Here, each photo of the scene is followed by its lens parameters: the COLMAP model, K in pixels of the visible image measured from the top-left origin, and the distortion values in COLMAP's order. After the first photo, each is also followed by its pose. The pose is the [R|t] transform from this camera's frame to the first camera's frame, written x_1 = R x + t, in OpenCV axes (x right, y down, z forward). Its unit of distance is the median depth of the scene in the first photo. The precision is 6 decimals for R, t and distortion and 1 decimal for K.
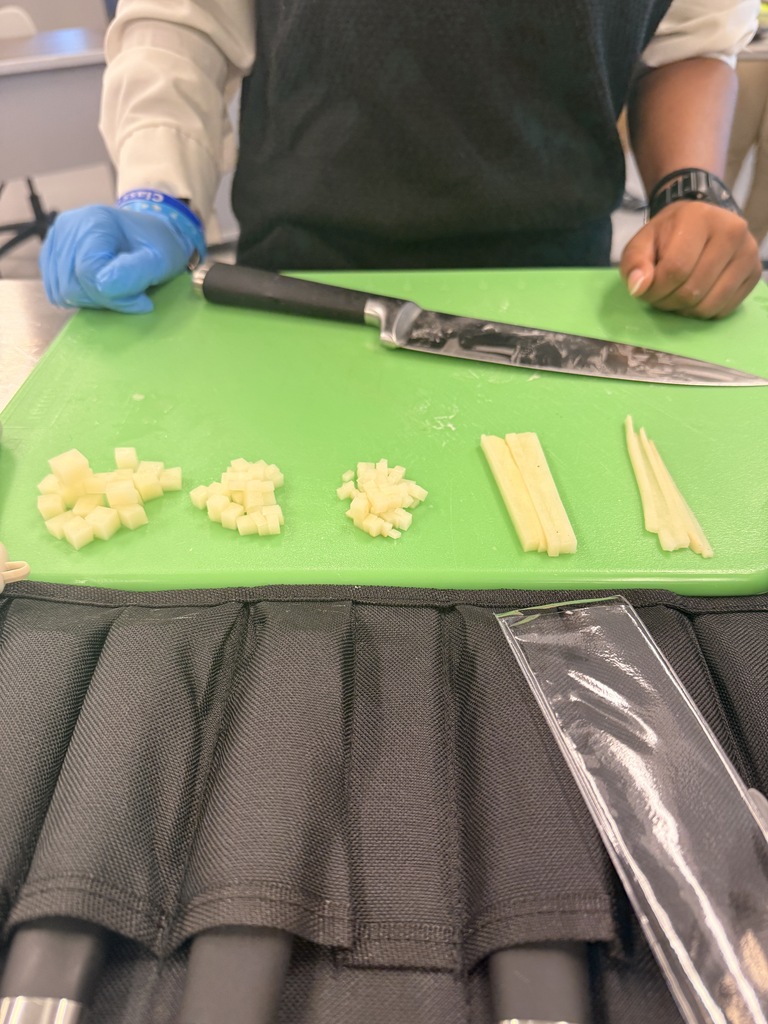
lens RADIAL K [[719.5, 0, 390.9], [0, 719.5, 513.2], [0, 0, 1]] dist [0.019092, -0.033893]
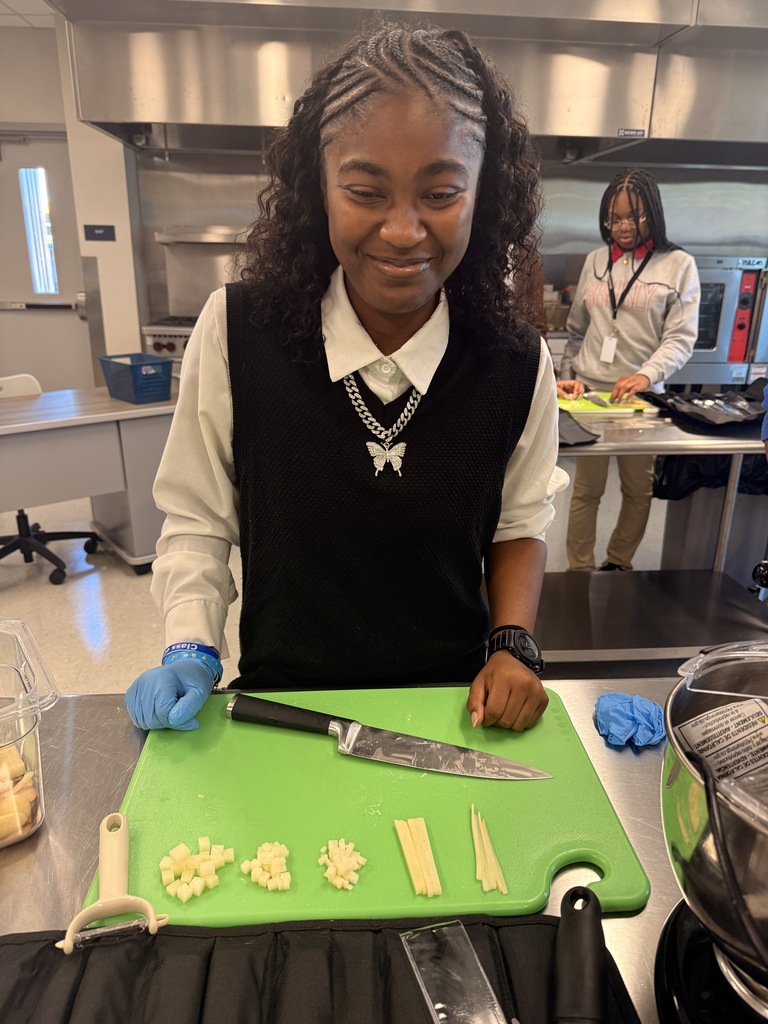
lens RADIAL K [[719.5, 0, 369.1], [0, 719.5, 504.6], [0, 0, 1]] dist [0.019092, -0.033893]
pose [[0.998509, -0.021733, 0.050082, -0.017378], [0.038002, 0.935310, -0.351784, -0.237354], [-0.039197, 0.353162, 0.934741, -1.133726]]
